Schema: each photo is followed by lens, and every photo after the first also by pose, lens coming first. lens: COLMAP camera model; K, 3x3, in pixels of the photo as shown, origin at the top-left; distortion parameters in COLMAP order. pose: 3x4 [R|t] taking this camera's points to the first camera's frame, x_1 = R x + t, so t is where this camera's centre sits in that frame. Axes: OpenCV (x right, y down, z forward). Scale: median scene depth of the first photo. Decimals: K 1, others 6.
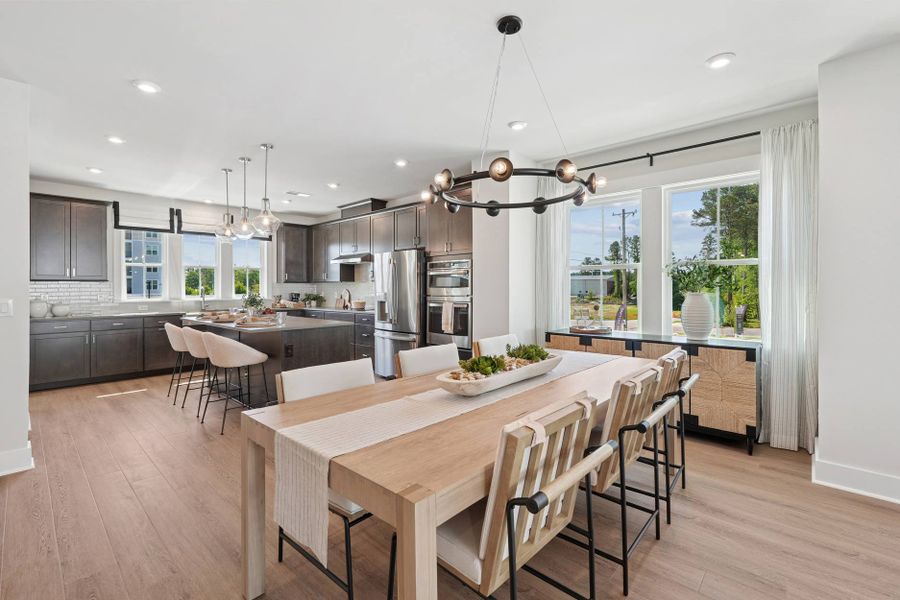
lens RADIAL K [[399.5, 0, 451.2], [0, 399.5, 291.7], [0, 0, 1]] dist [-0.005475, 0.002403]
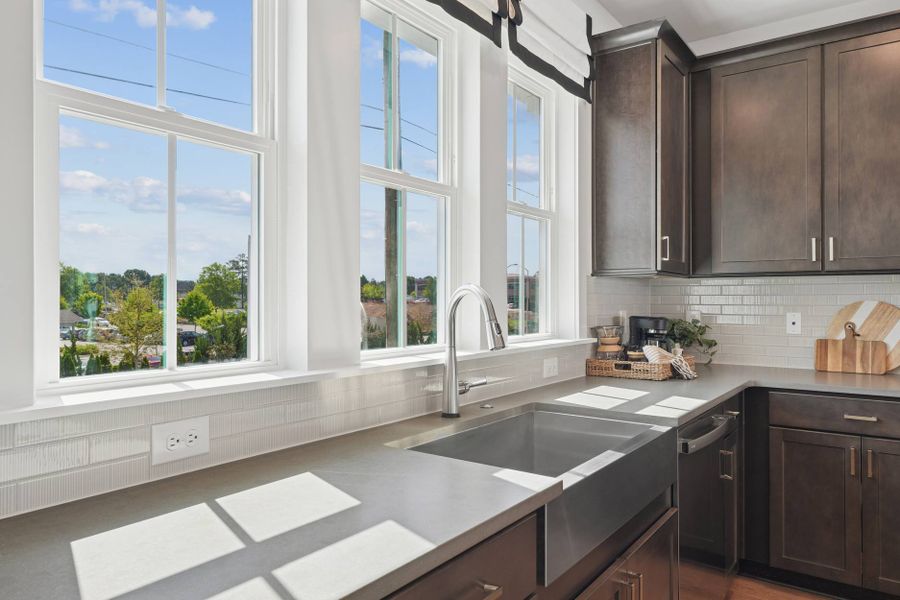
lens RADIAL K [[609.8, 0, 449.2], [0, 609.8, 301.2], [0, 0, 1]] dist [0.003292, 0.000982]
pose [[0.993995, 0.002413, 0.109396, -0.671569], [-0.001579, 0.999969, -0.007708, -0.004018], [-0.109411, 0.007489, 0.993968, 0.750238]]
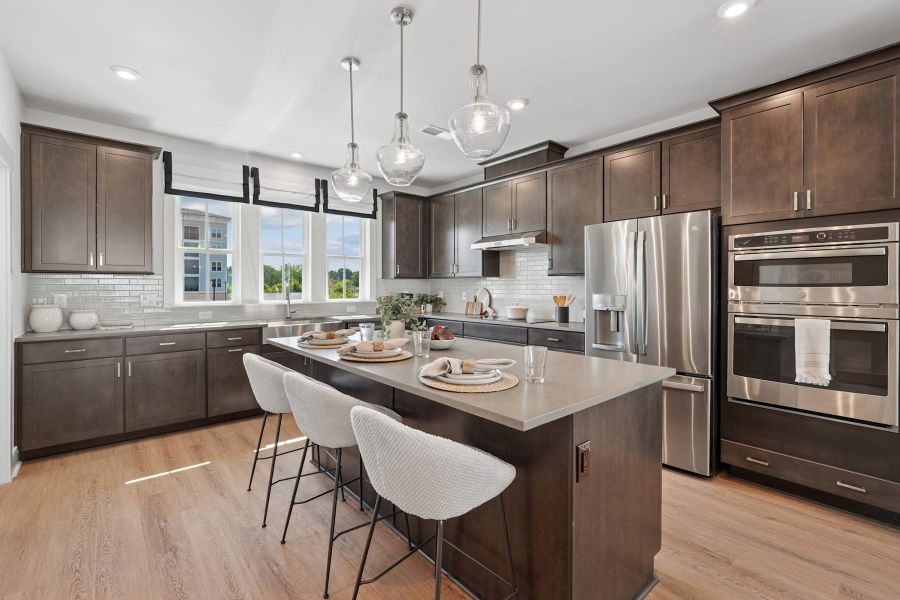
lens RADIAL K [[399.5, 0, 448.5], [0, 399.5, 291.8], [0, 0, 1]] dist [-0.005475, 0.002403]
pose [[0.993181, 0.004822, -0.116480, -0.282687], [-0.004400, 0.999983, 0.003885, -0.002536], [0.116497, -0.003346, 0.993185, 0.372117]]
